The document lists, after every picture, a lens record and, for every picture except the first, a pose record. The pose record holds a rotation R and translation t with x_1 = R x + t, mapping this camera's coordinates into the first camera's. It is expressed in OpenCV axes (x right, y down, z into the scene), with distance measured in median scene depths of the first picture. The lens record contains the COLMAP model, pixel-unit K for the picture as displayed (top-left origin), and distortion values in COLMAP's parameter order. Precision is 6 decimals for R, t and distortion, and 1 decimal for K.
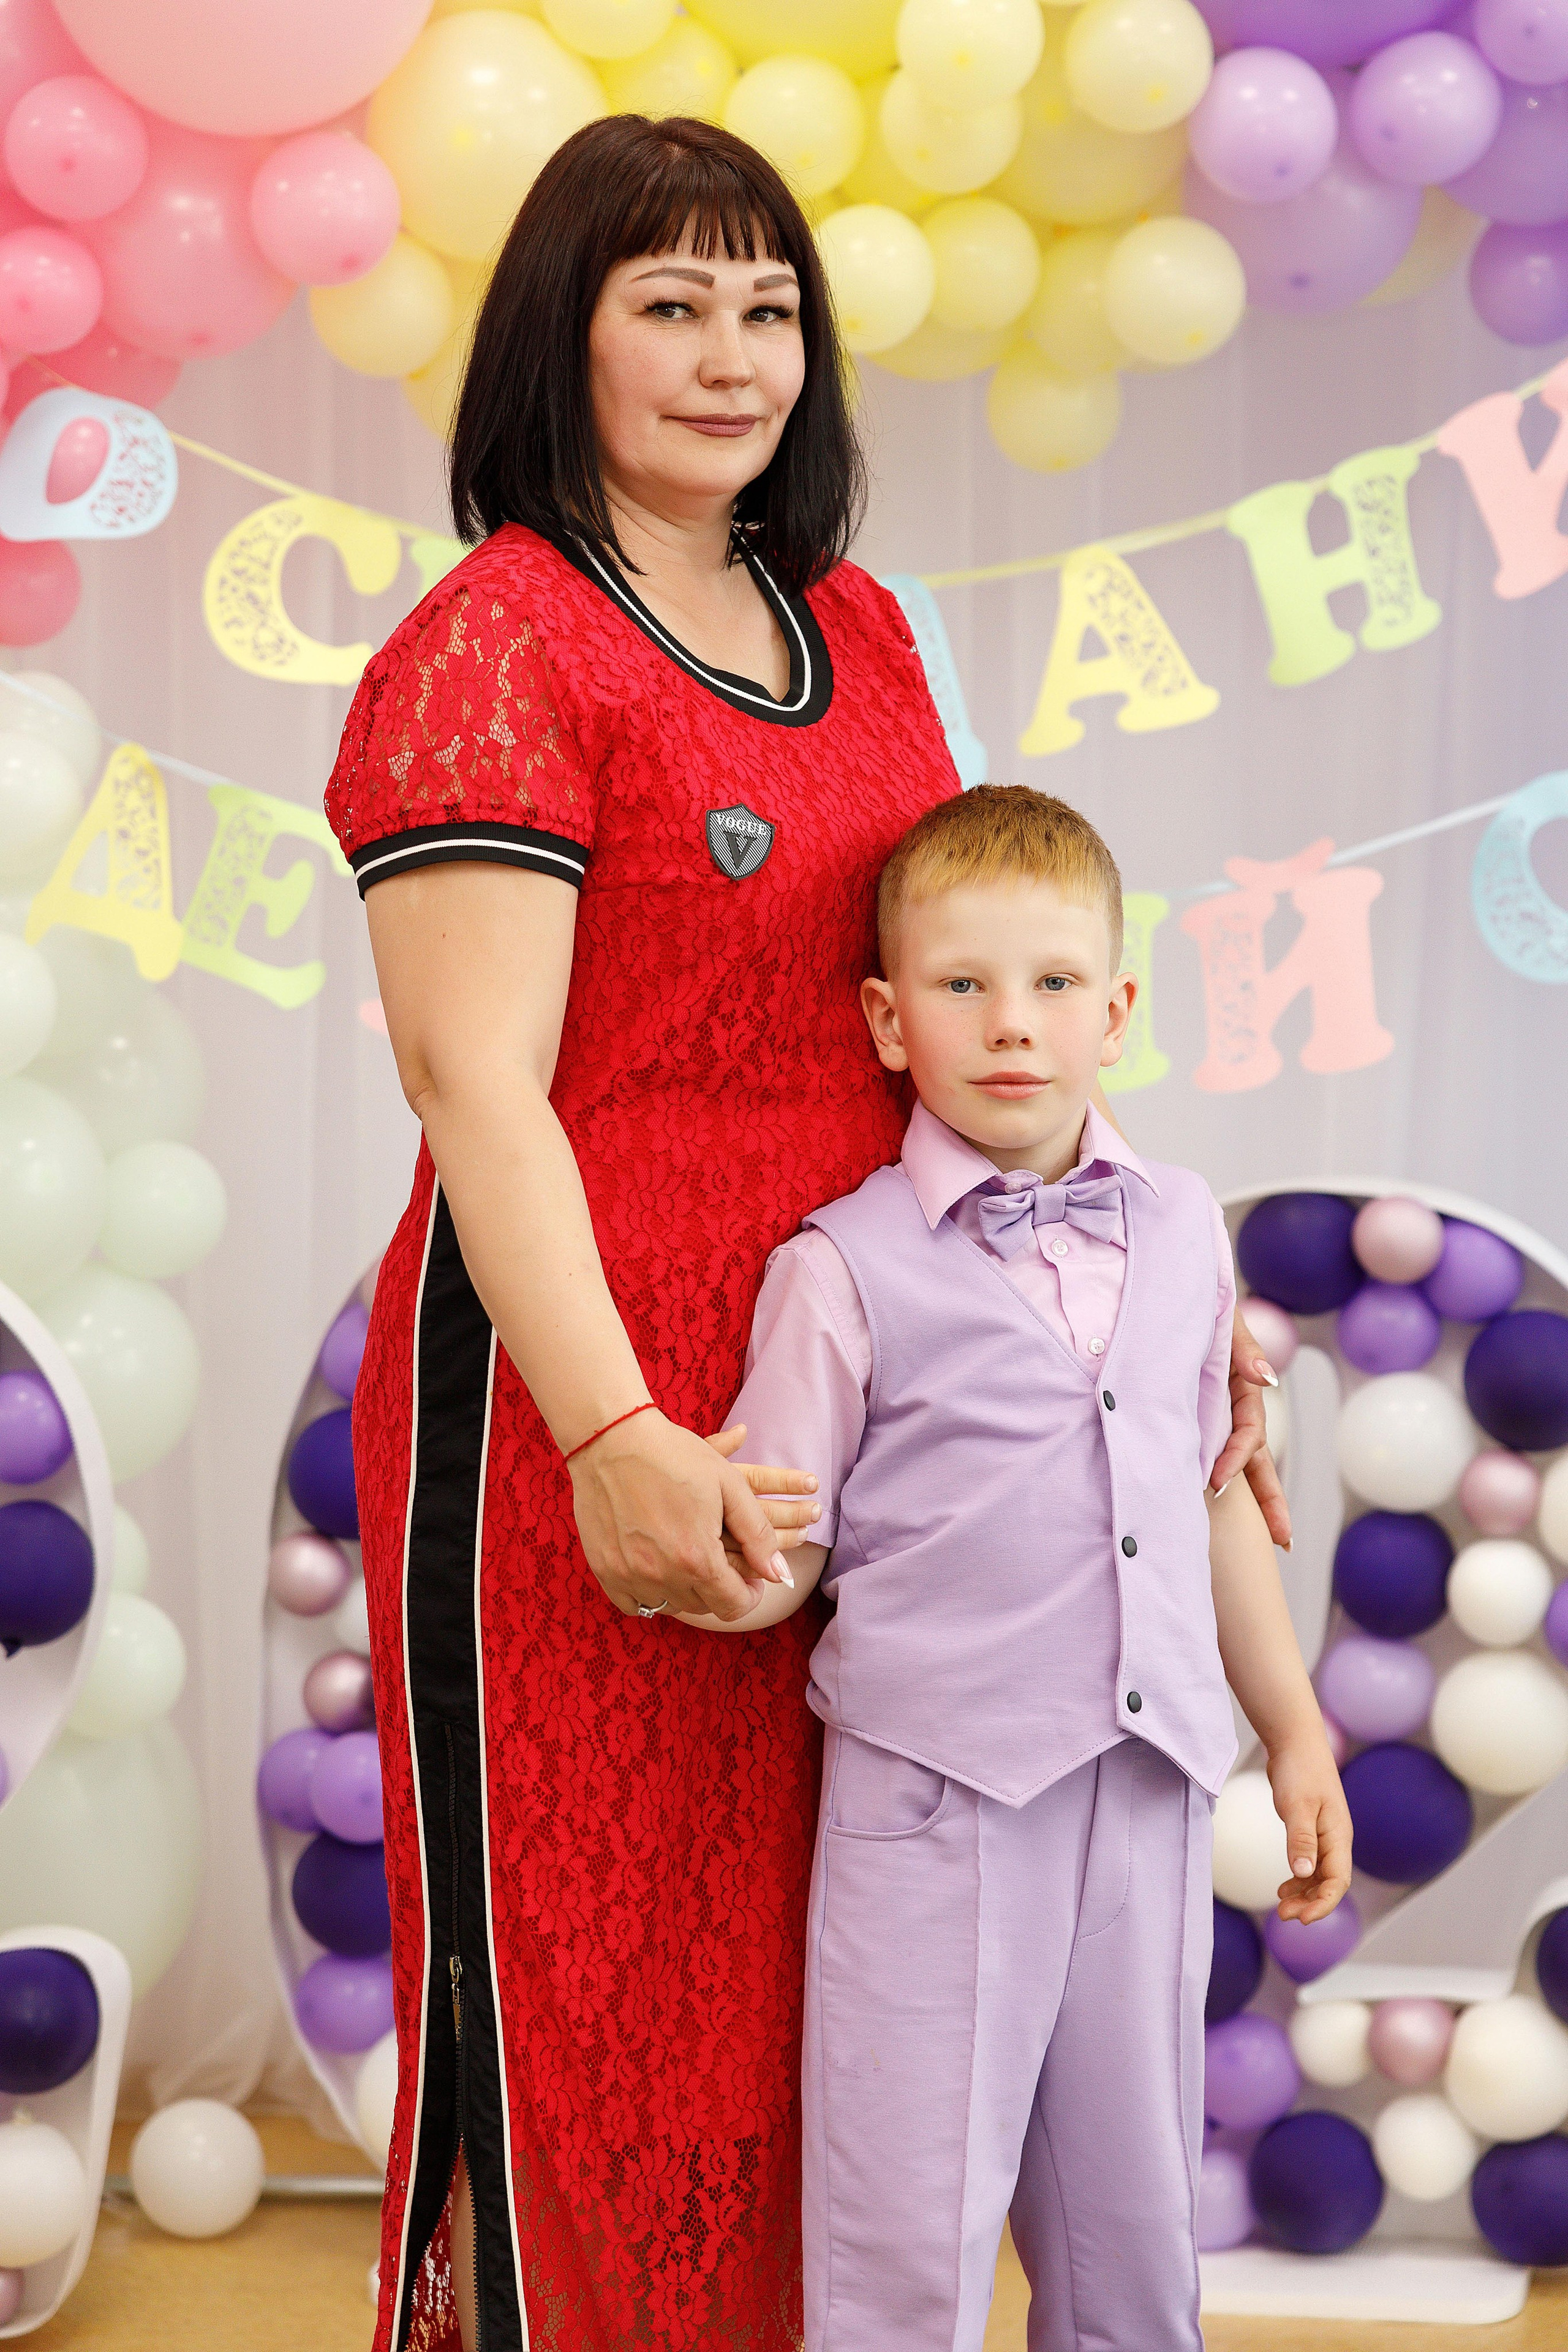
lens RADIAL K [[4641.2, 0, 816.8], [0, 4641.2, 1203.8], [0, 0, 1]] dist [0.040713, 0.000000]
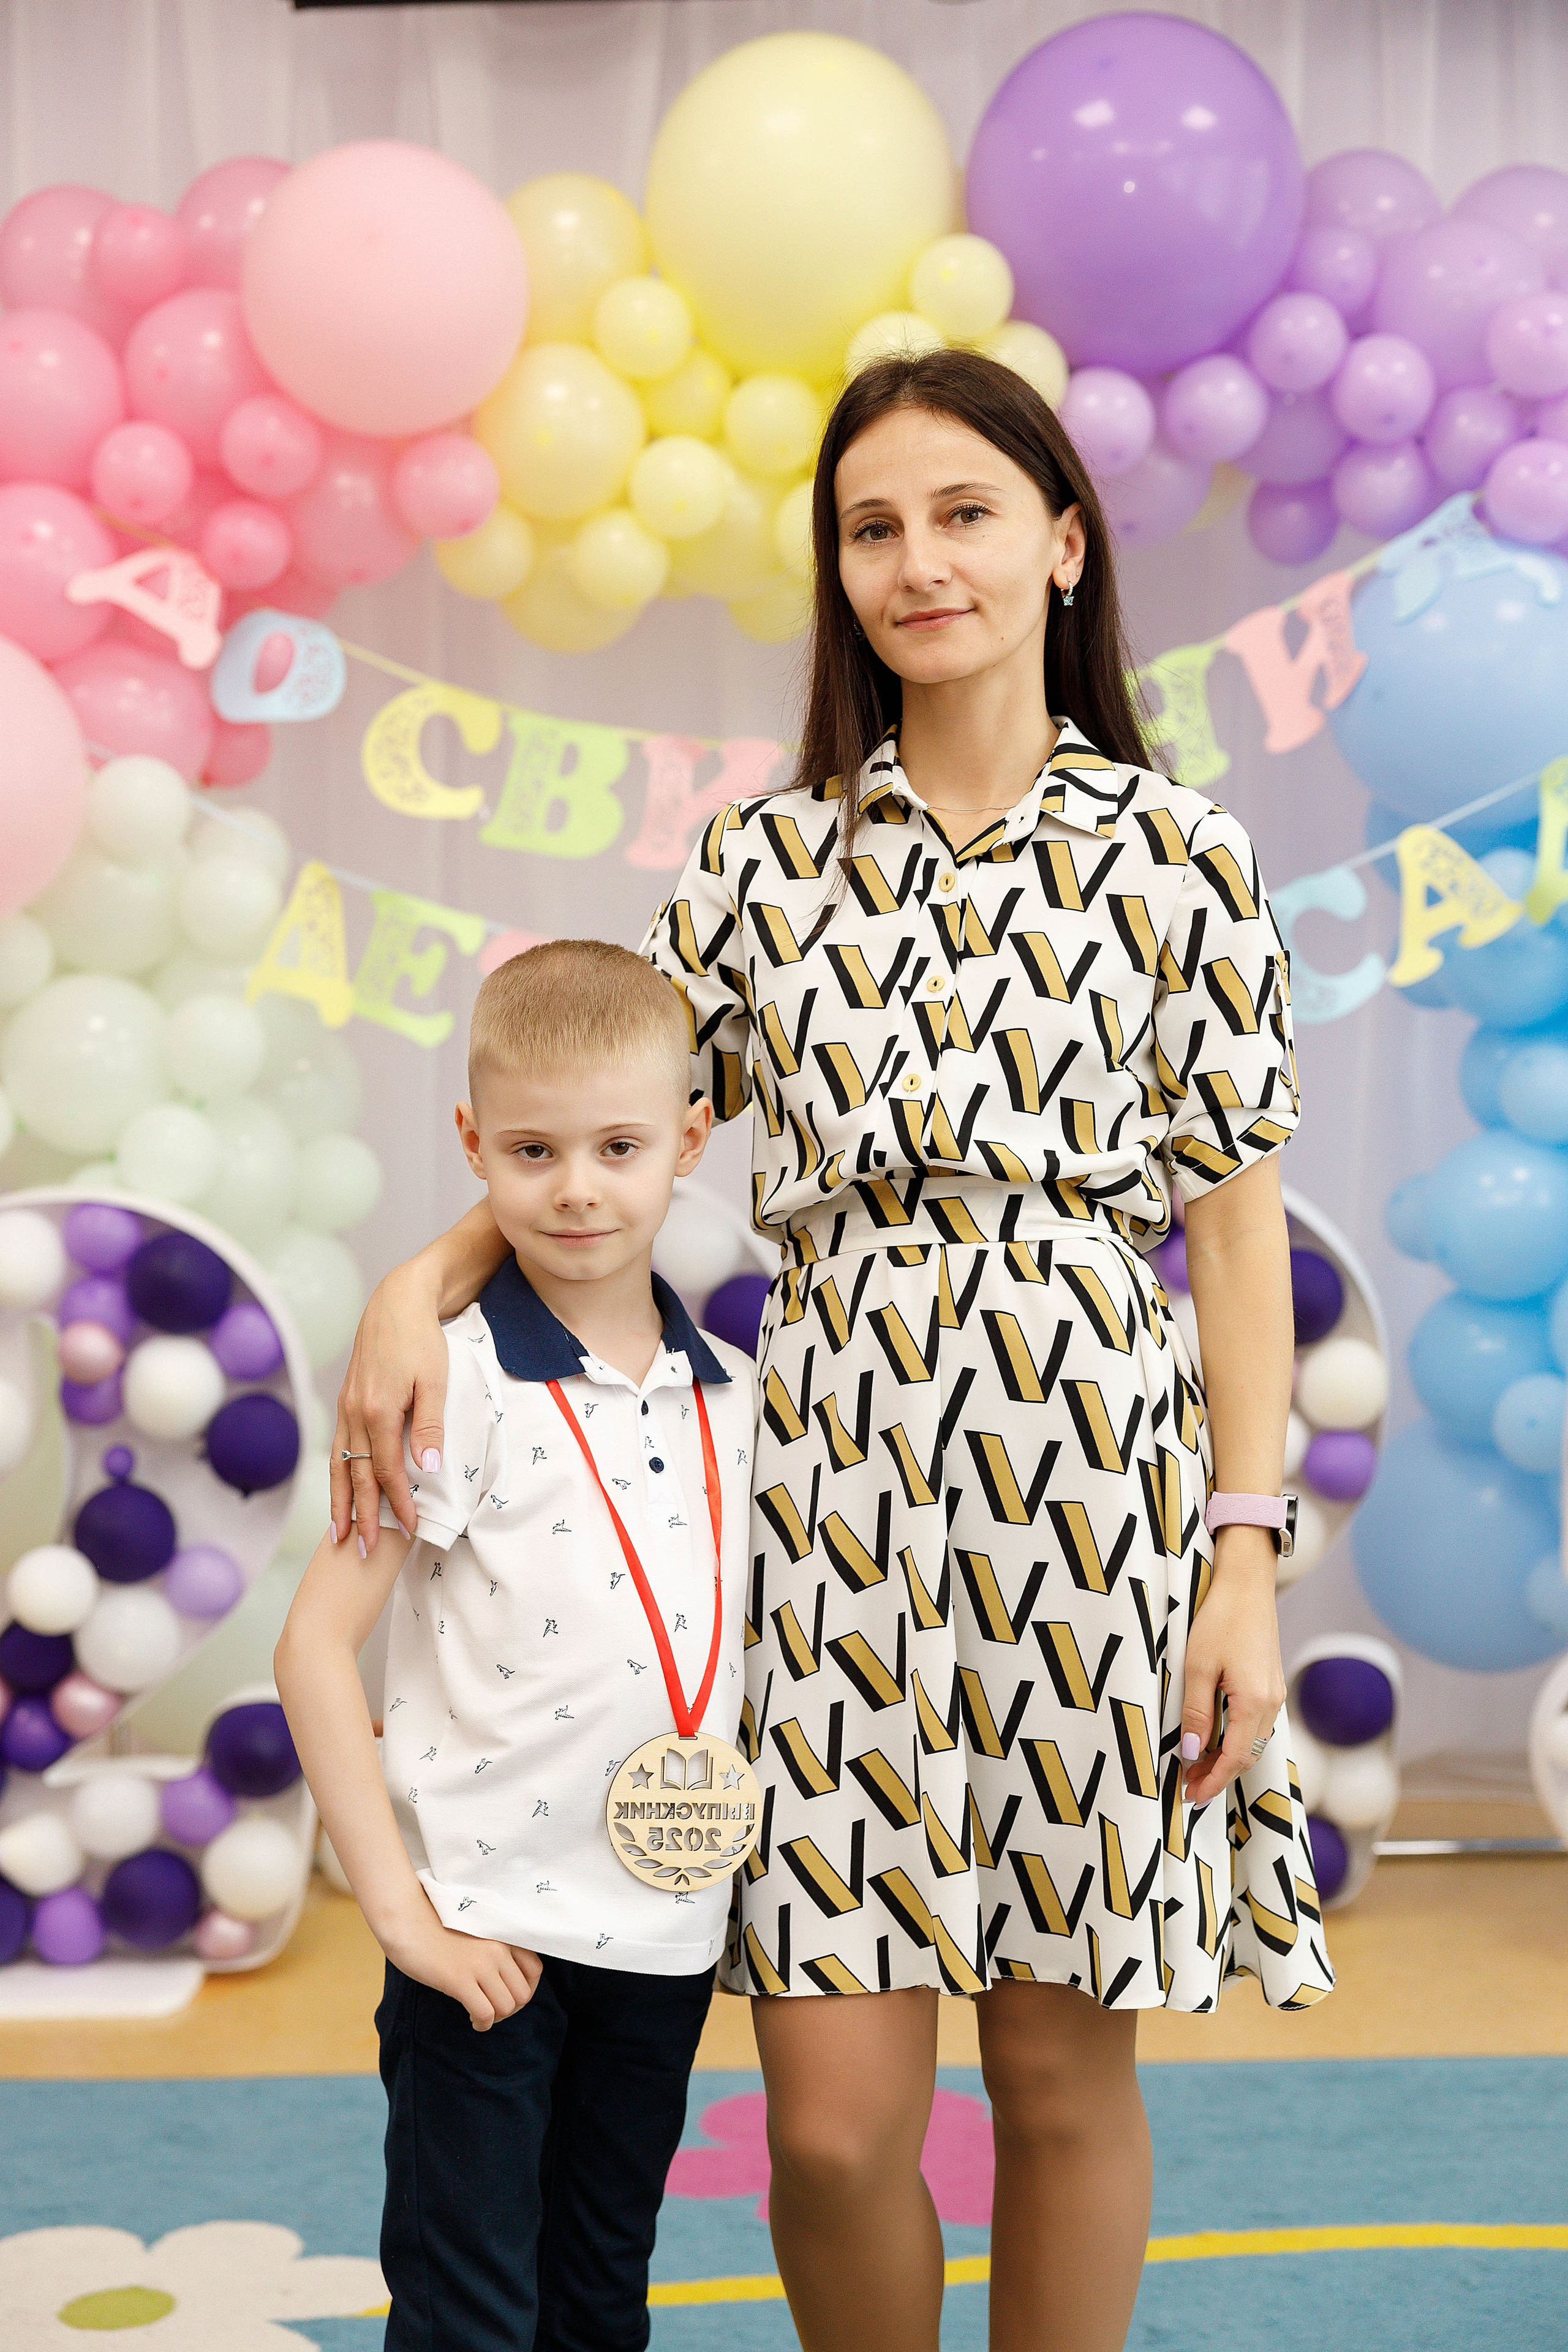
lens RADIAL K [[3597.9, 0, 779.9], [0, 3597.9, 1203.5], [0, 0, 1]] dist [0.029648, 0.000000]
pose [[0.999872, -0.009548, 0.012862, -0.019720], [0.009061, 0.999258, 0.037432, -0.033997], [-0.013210, -0.037310, 0.999216, -0.112690]]
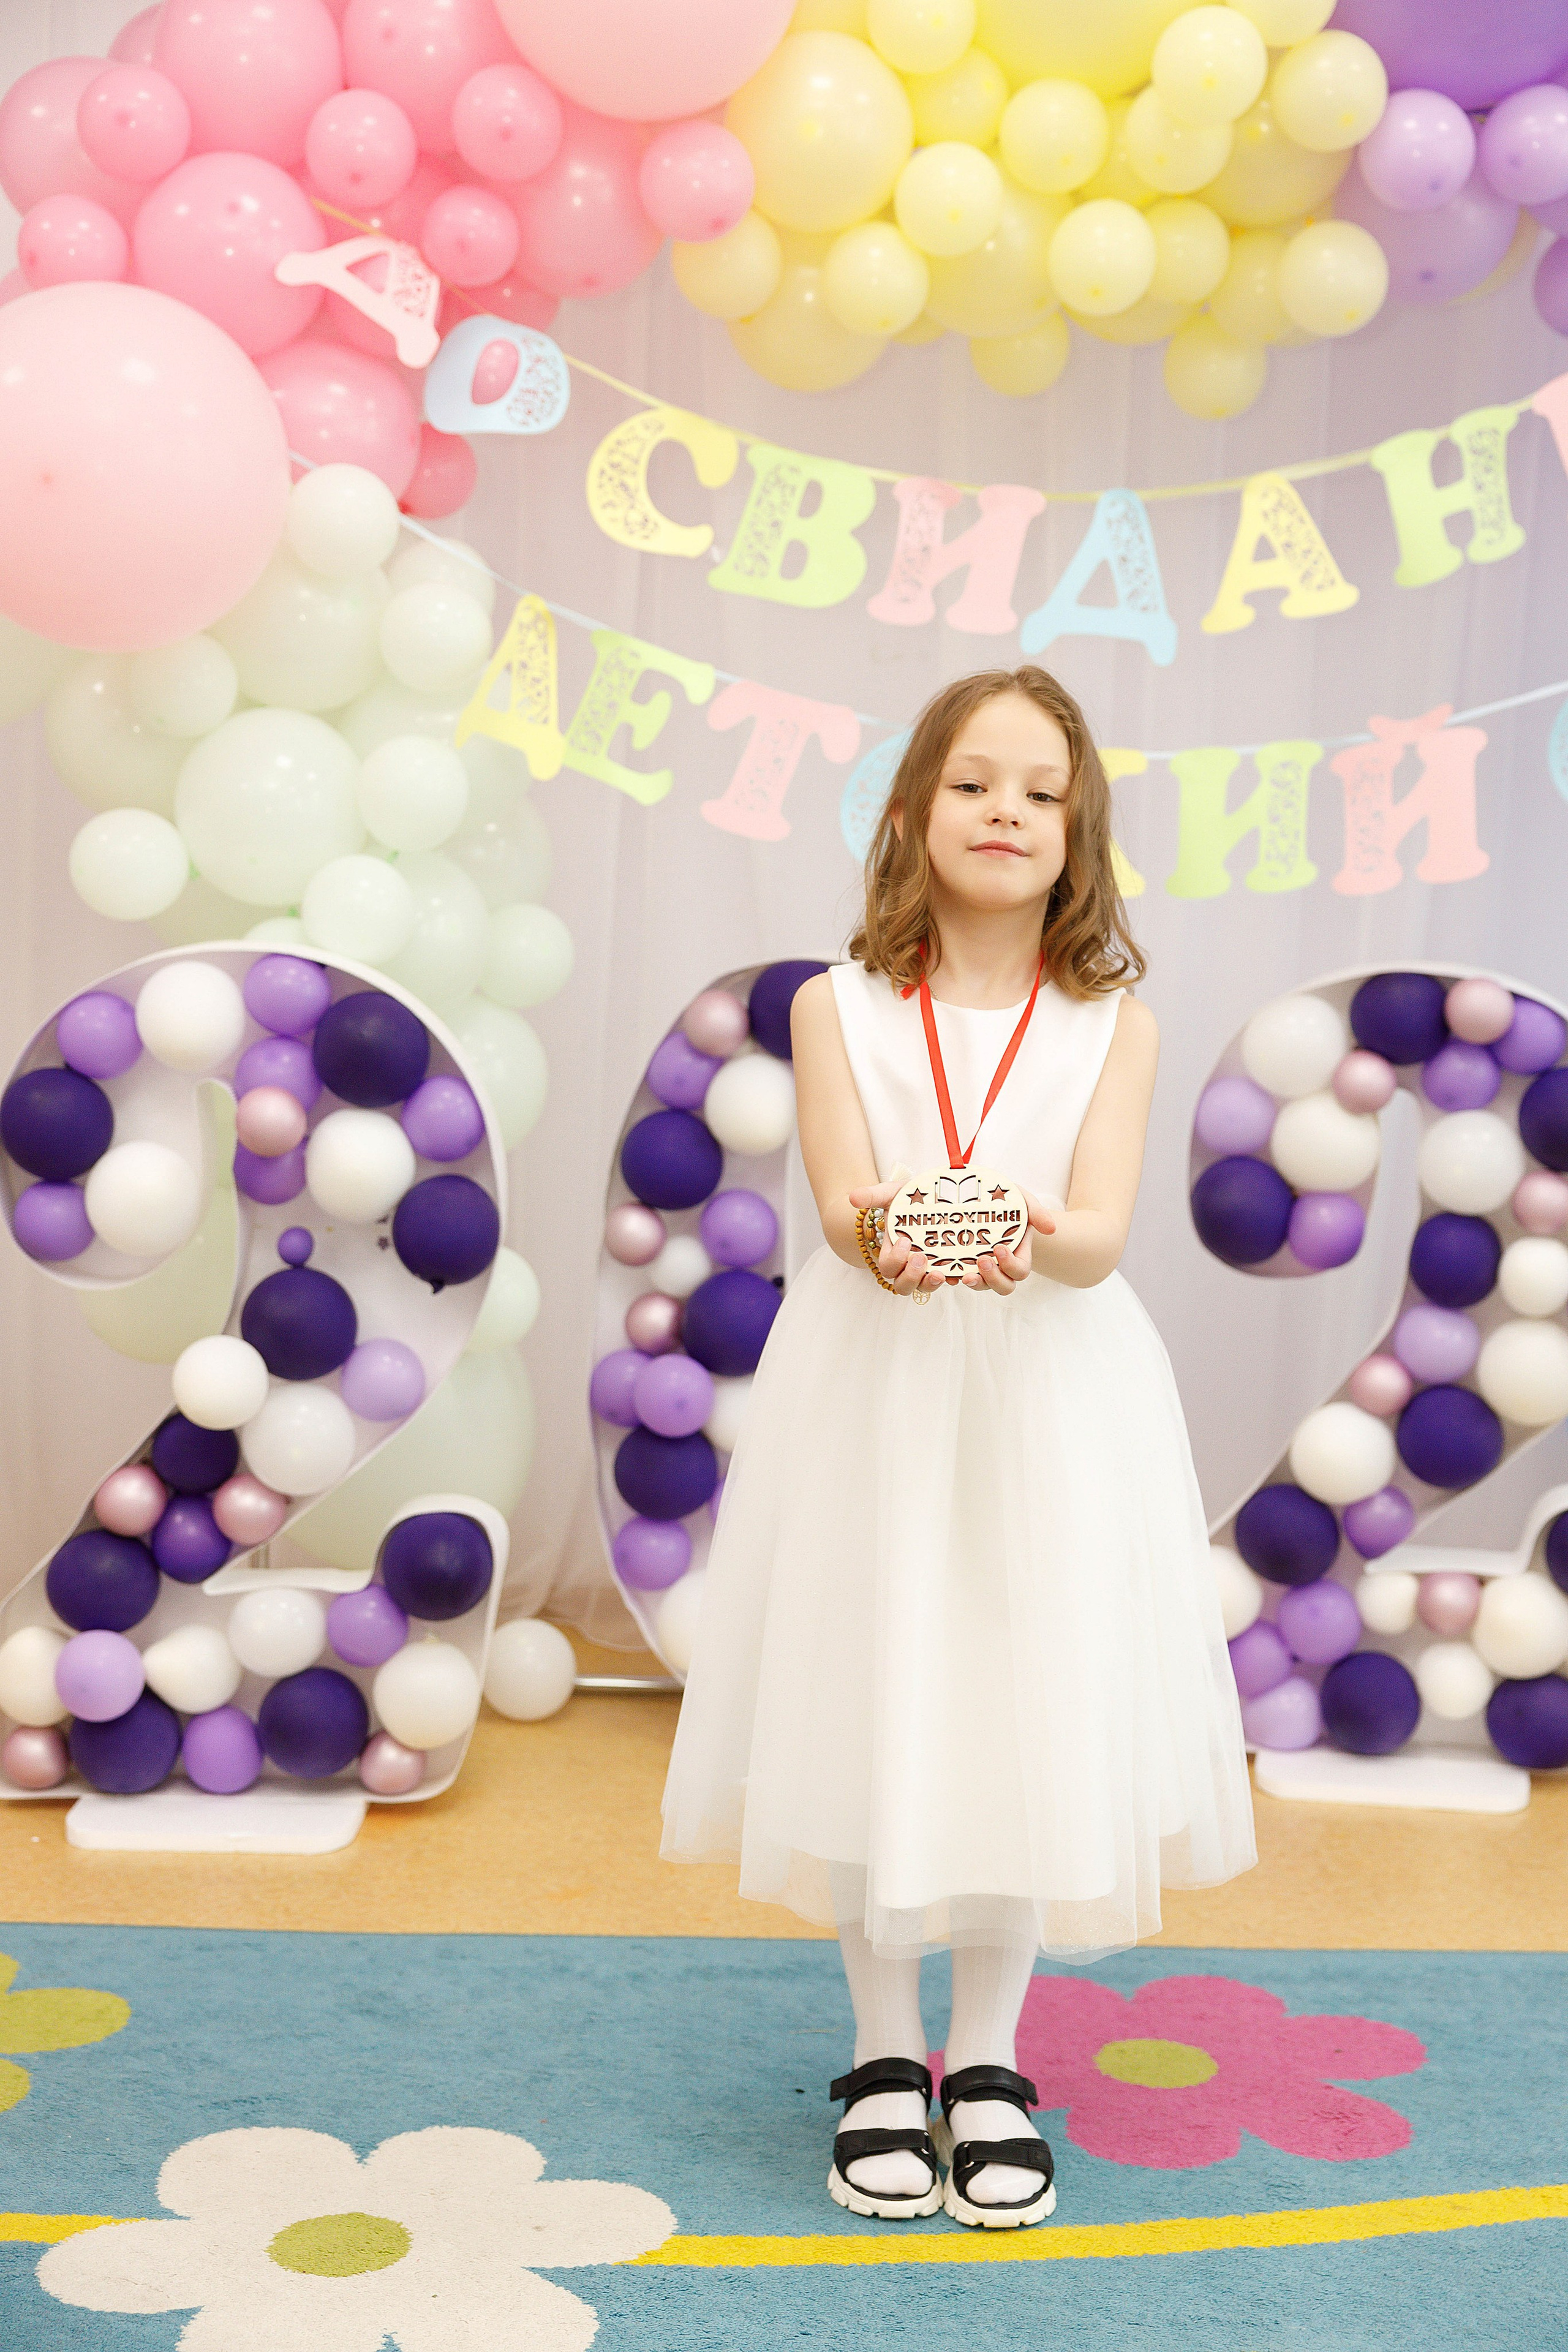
lens RADIAL K [[3038.1, 0, 797.2], [0, 3038.1, 1194.1], [0, 0, 1]] dist [0.012297, 0.000000]
pose [[0.998082, 0.030806, 0.053690, -0.113165], [-0.034676, 0.996750, 0.072712, 0.003456], [-0.051276, -0.074435, 0.995907, 0.136930]]
